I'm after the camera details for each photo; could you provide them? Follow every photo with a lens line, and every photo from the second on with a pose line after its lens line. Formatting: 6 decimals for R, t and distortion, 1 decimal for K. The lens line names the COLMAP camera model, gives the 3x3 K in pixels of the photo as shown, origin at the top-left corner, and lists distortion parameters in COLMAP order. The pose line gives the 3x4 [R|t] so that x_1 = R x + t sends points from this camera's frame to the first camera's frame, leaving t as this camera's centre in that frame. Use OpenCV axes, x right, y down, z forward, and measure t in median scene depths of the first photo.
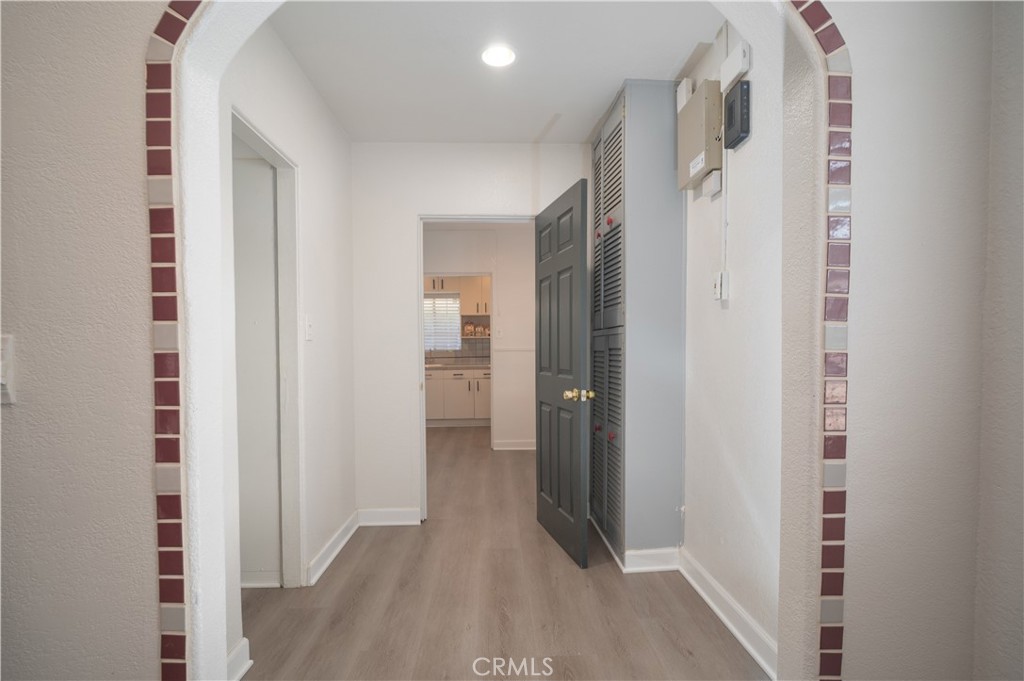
lens RADIAL K [[472.4, 0, 514.6], [0, 472.4, 346.8], [0, 0, 1]] dist [-0.008223, -0.002268]
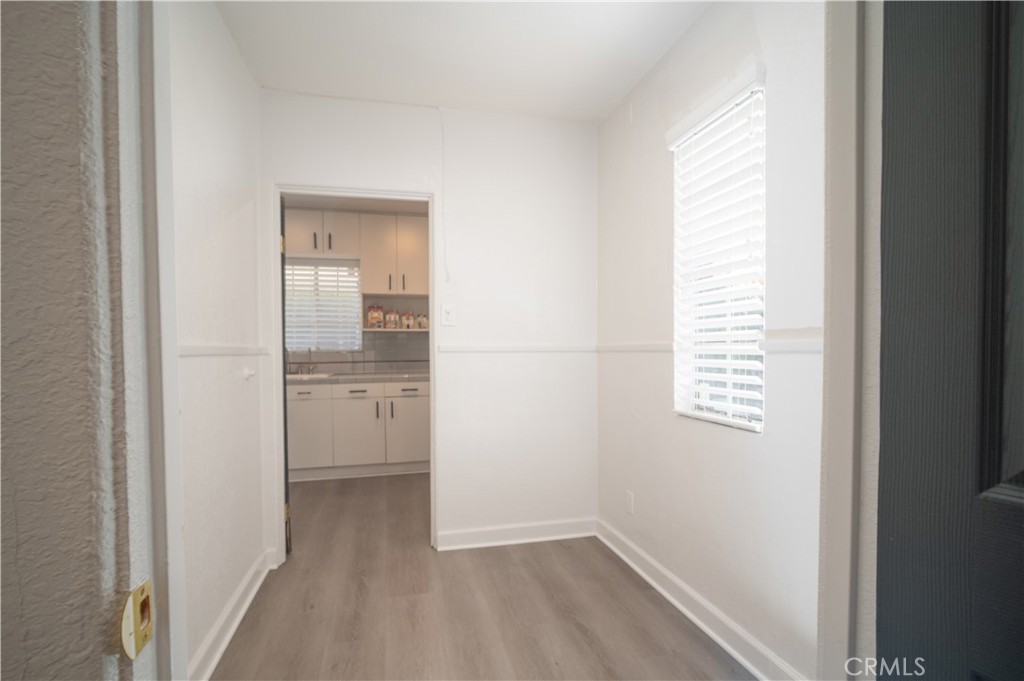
lens RADIAL K [[472.4, 0, 511.0], [0, 472.4, 344.9], [0, 0, 1]] dist [-0.008223, -0.002268]
pose [[0.978480, -0.003032, 0.206317, -0.050155], [0.004027, 0.999982, -0.004404, 0.003462], [-0.206300, 0.005140, 0.978475, 0.355701]]
